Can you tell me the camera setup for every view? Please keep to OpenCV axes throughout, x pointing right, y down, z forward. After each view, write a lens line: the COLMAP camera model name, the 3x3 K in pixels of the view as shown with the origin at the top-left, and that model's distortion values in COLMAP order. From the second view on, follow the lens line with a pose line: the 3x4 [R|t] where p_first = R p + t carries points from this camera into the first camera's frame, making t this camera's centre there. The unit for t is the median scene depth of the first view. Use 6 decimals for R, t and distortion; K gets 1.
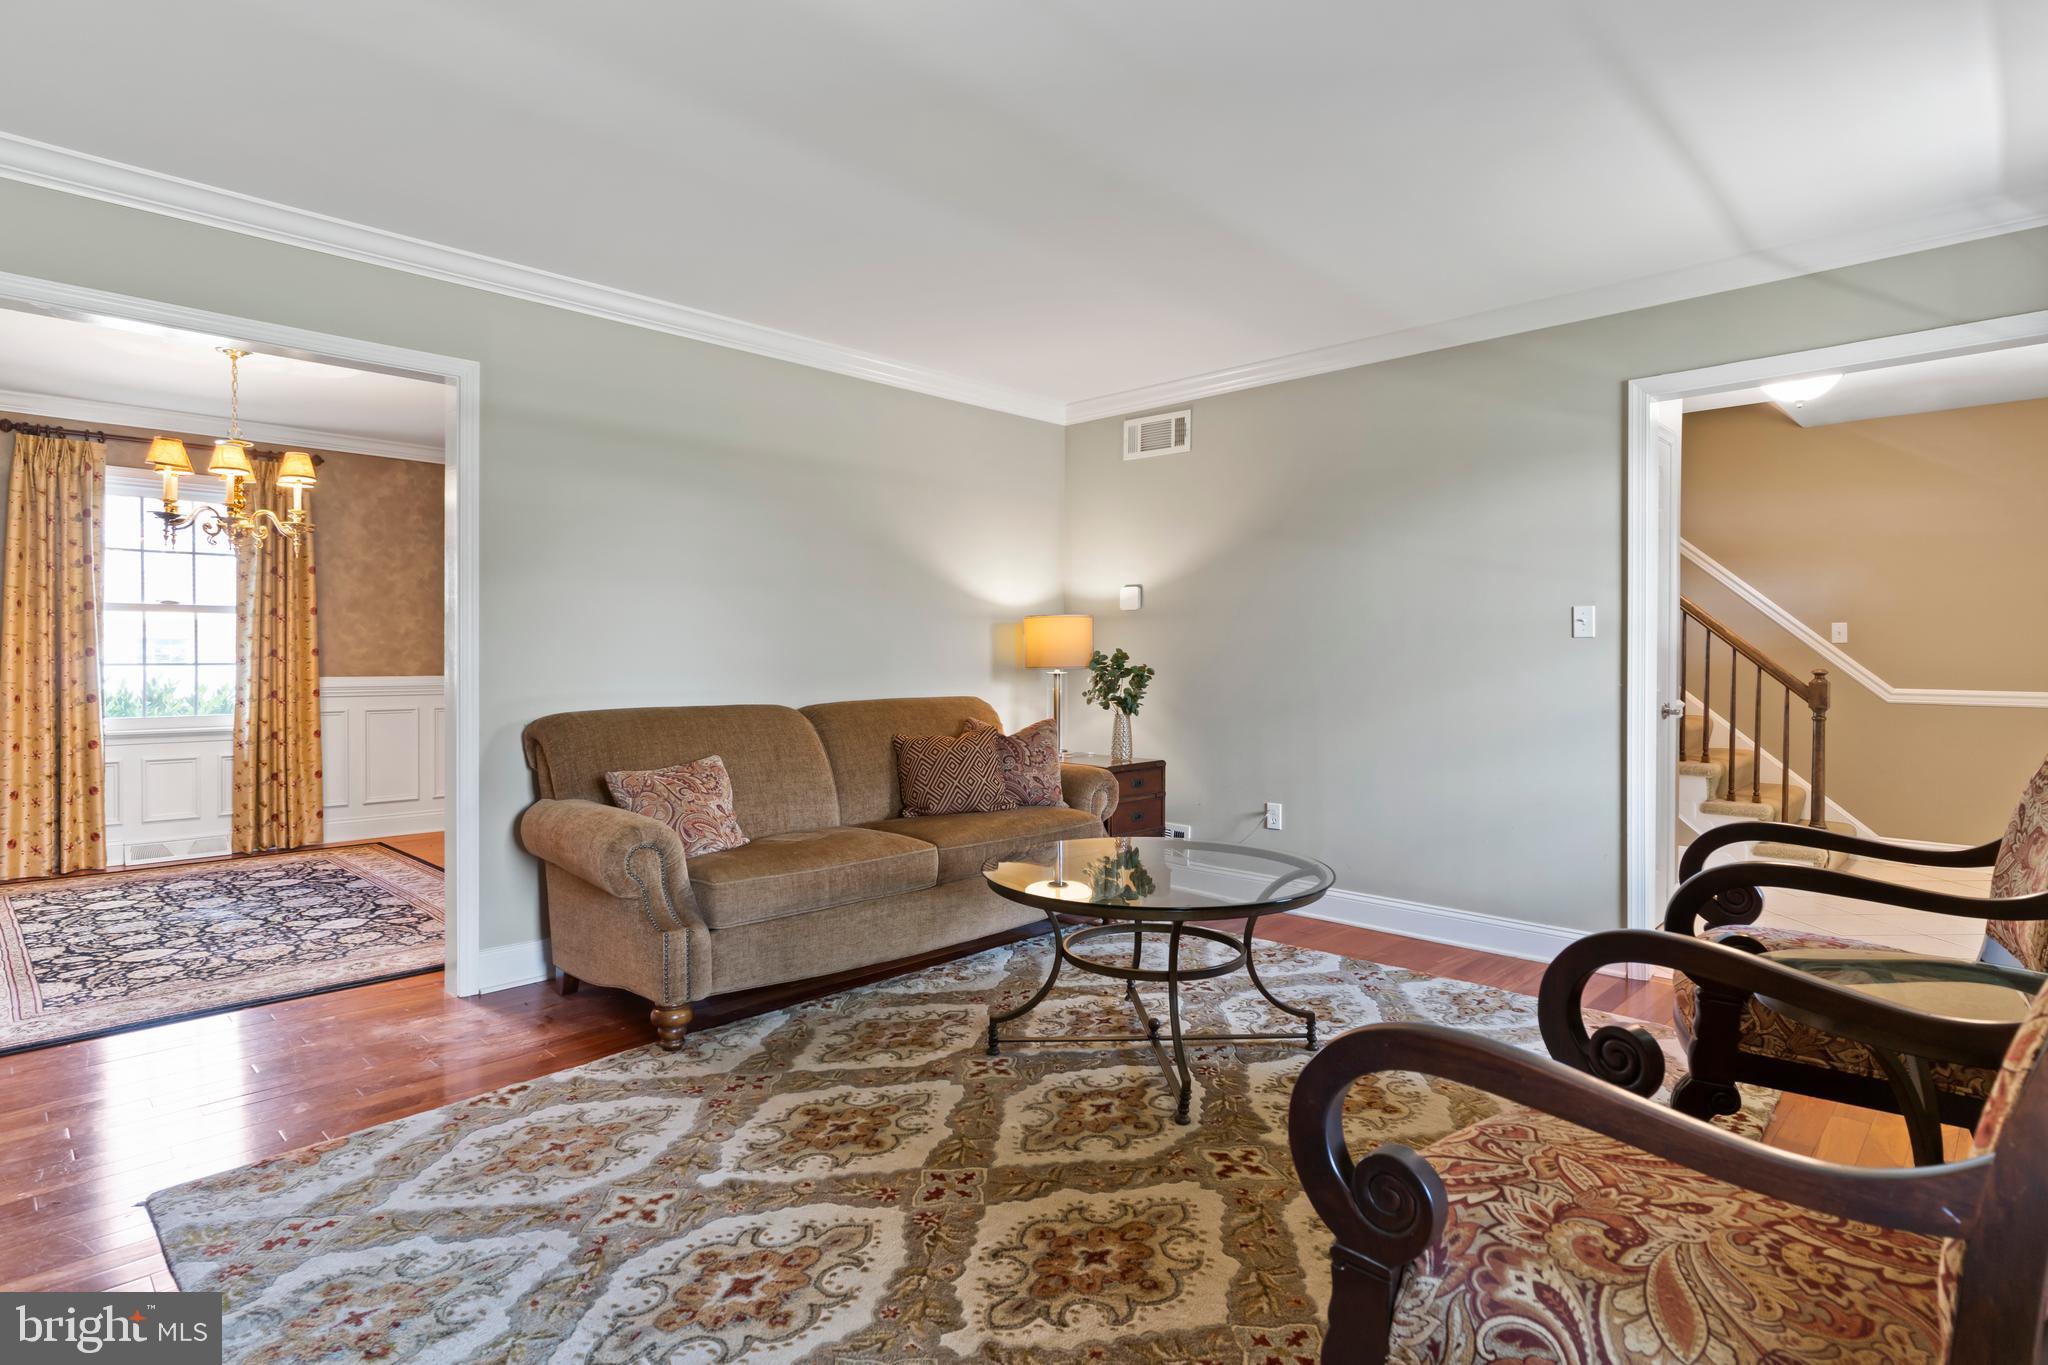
lens RADIAL K [[1063.0, 0, 1036.2], [0, 1063.0, 671.7], [0, 0, 1]] dist [-0.005354, 0.001534]
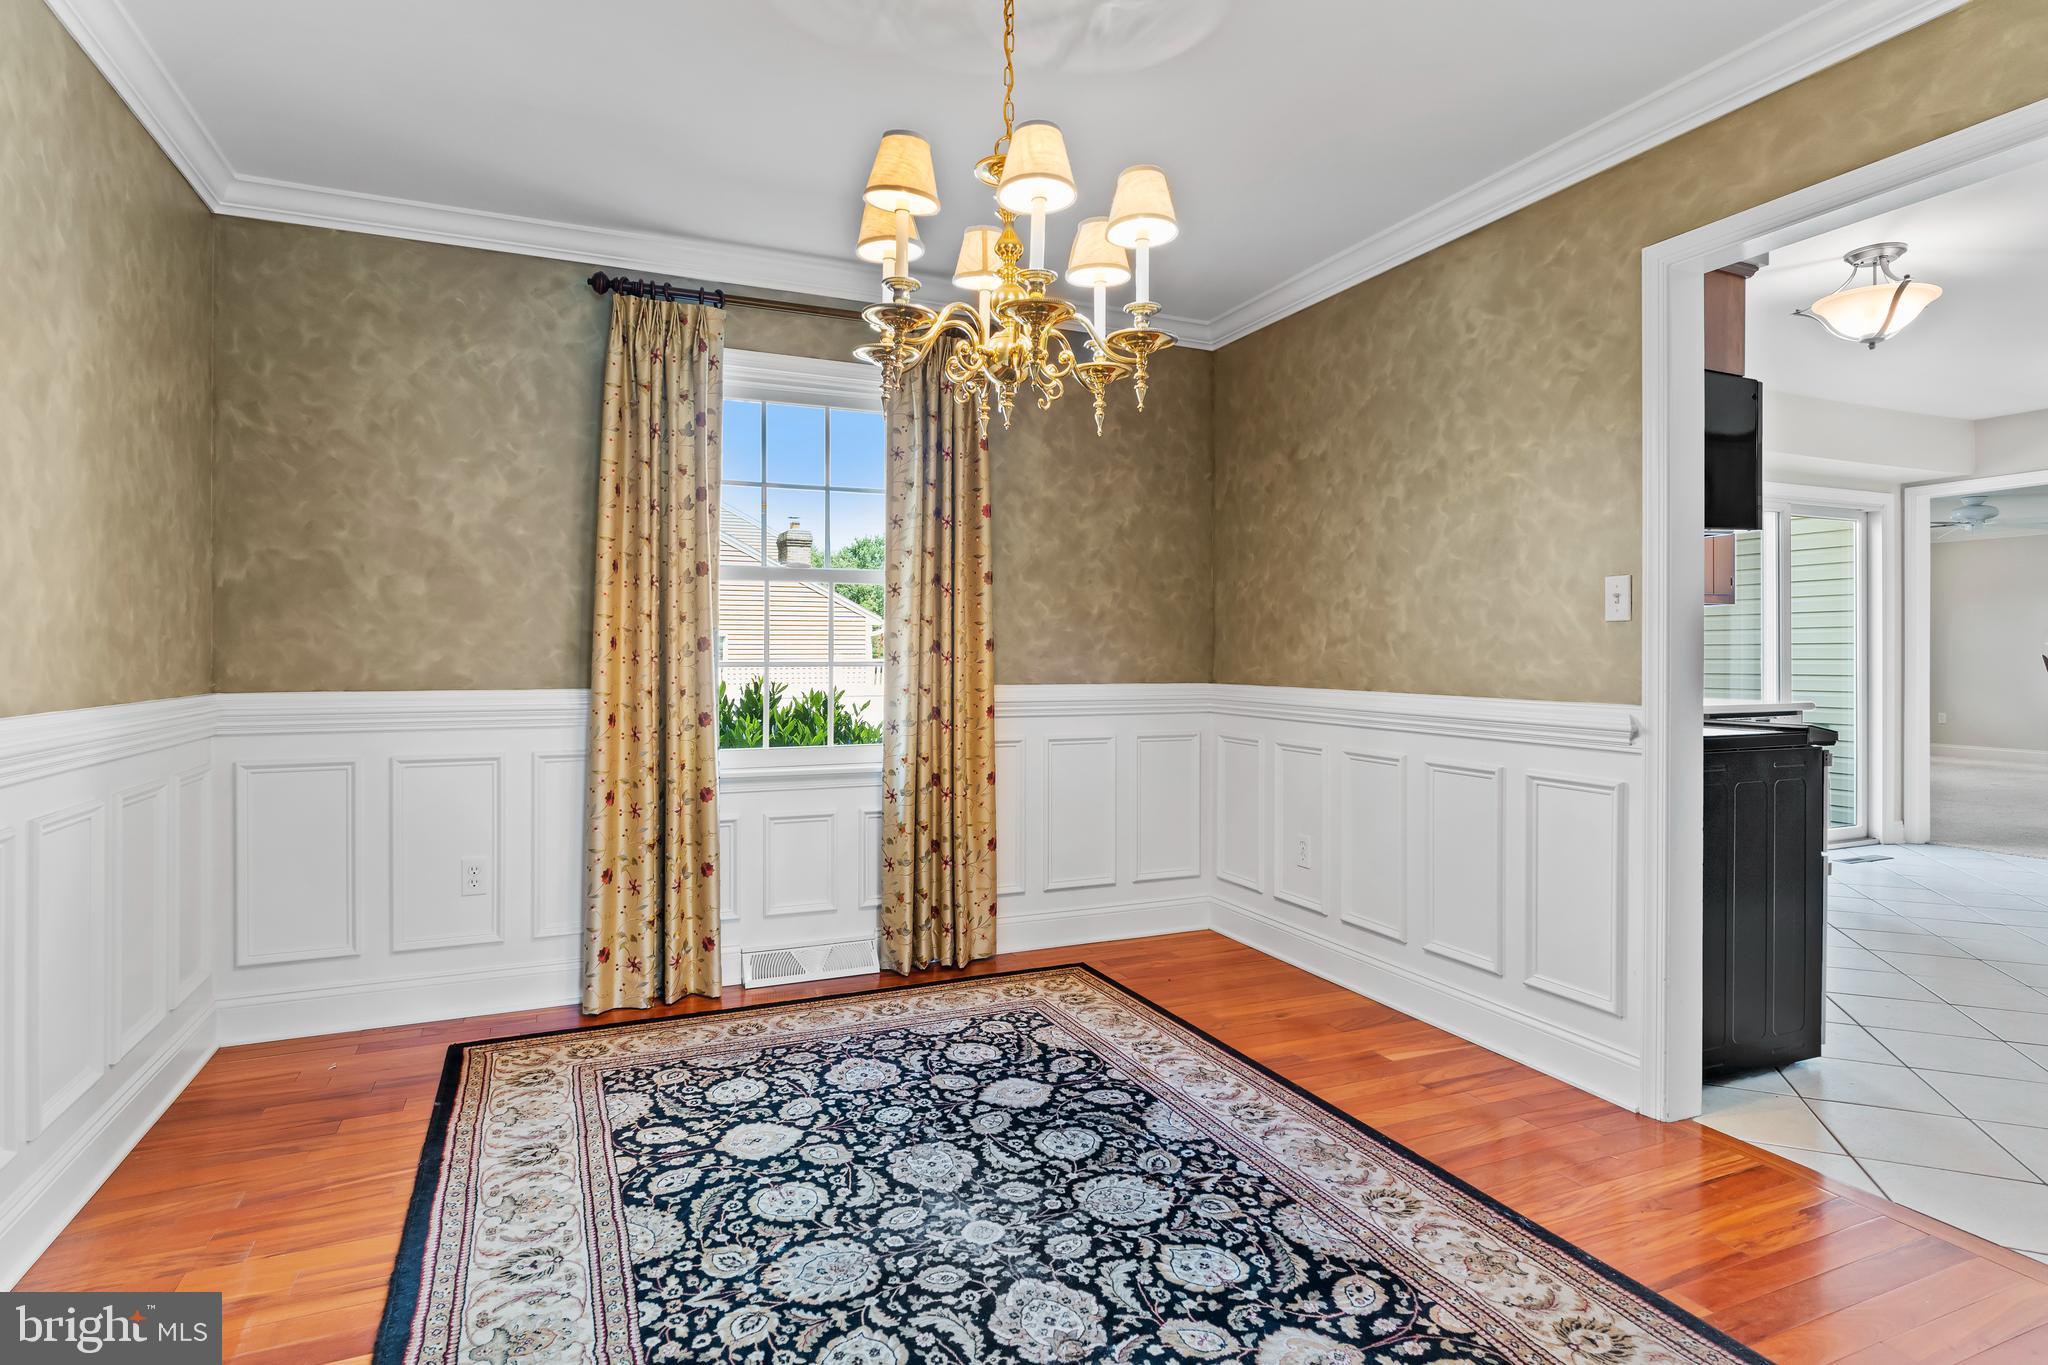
lens RADIAL K [[1063.0, 0, 1017.0], [0, 1063.0, 666.0], [0, 0, 1]] dist [-0.005354, 0.001534]
pose [[0.921205, -0.000216, -0.389077, -0.445054], [-0.003346, 0.999958, -0.008478, -0.001170], [0.389063, 0.009111, 0.921166, 0.460533]]
